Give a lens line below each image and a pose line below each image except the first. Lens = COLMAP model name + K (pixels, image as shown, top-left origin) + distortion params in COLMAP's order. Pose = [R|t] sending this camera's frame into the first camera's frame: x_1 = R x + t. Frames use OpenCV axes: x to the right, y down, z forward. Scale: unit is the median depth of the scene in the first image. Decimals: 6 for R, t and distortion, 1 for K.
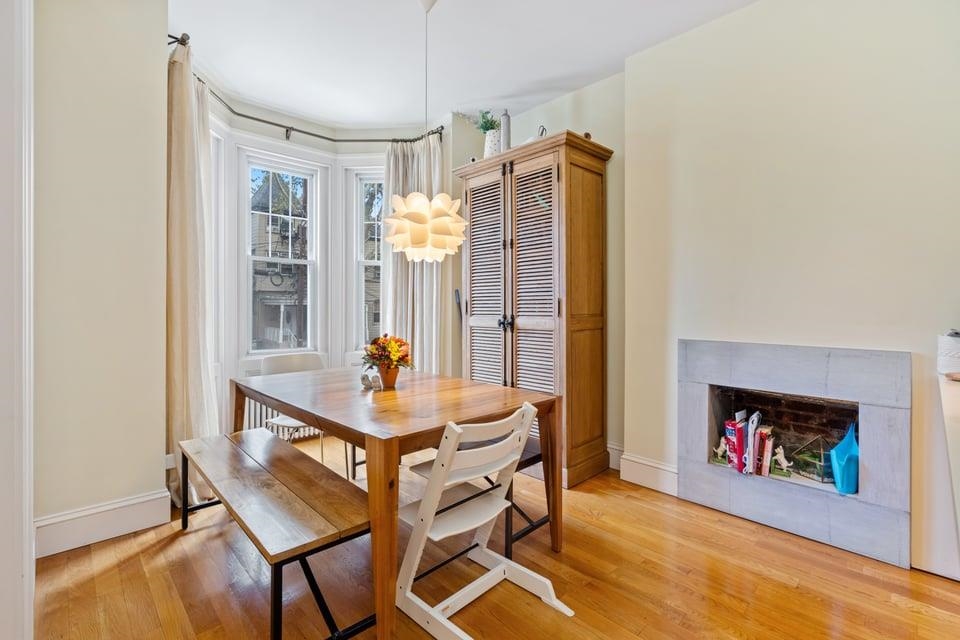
lens RADIAL K [[435.3, 0, 476.8], [0, 435.3, 311.3], [0, 0, 1]] dist [-0.000973, 0.000582]
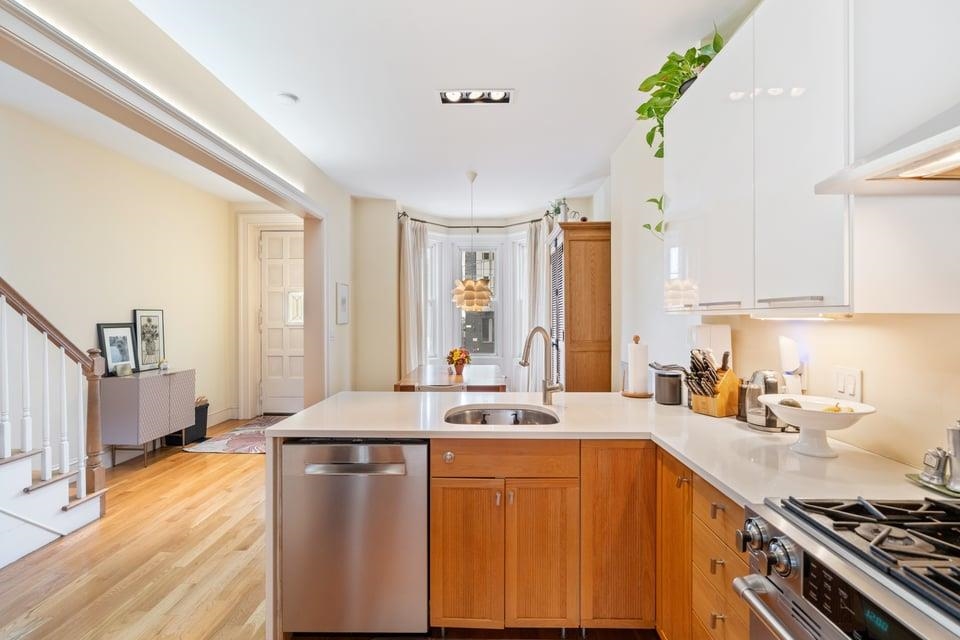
lens RADIAL K [[433.6, 0, 479.0], [0, 433.6, 317.5], [0, 0, 1]] dist [-0.003835, 0.000889]
pose [[0.697883, -0.000964, -0.716211, 0.889219], [-0.000572, 0.999998, -0.001903, -0.058005], [0.716211, 0.001738, 0.697881, -0.228827]]
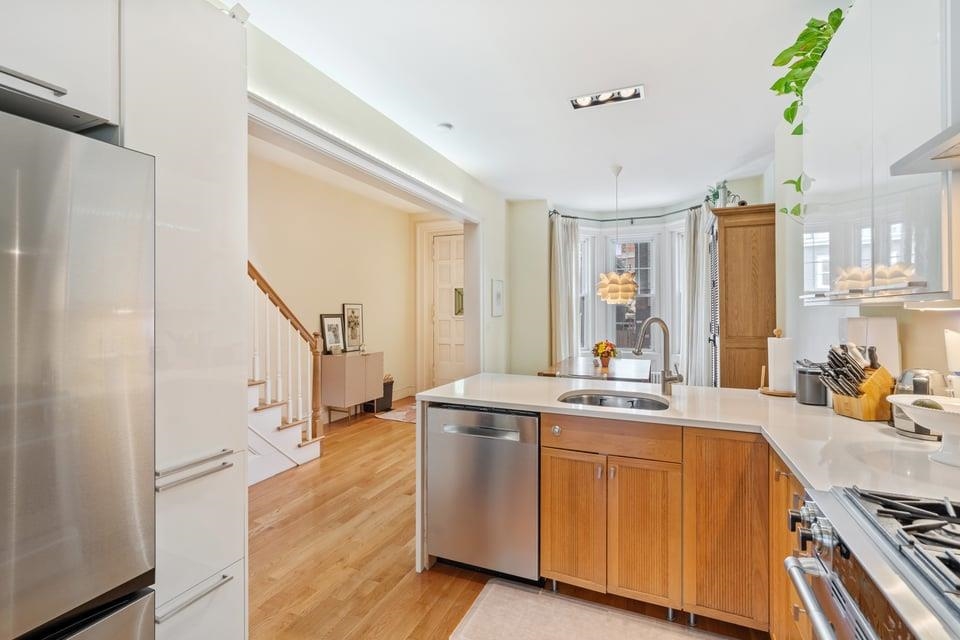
lens RADIAL K [[435.3, 0, 476.8], [0, 435.3, 311.3], [0, 0, 1]] dist [-0.000973, 0.000582]
pose [[0.374159, -0.001003, -0.927364, 1.001639], [-0.005360, 0.999980, -0.003244, -0.051654], [0.927349, 0.006185, 0.374146, -0.216318]]
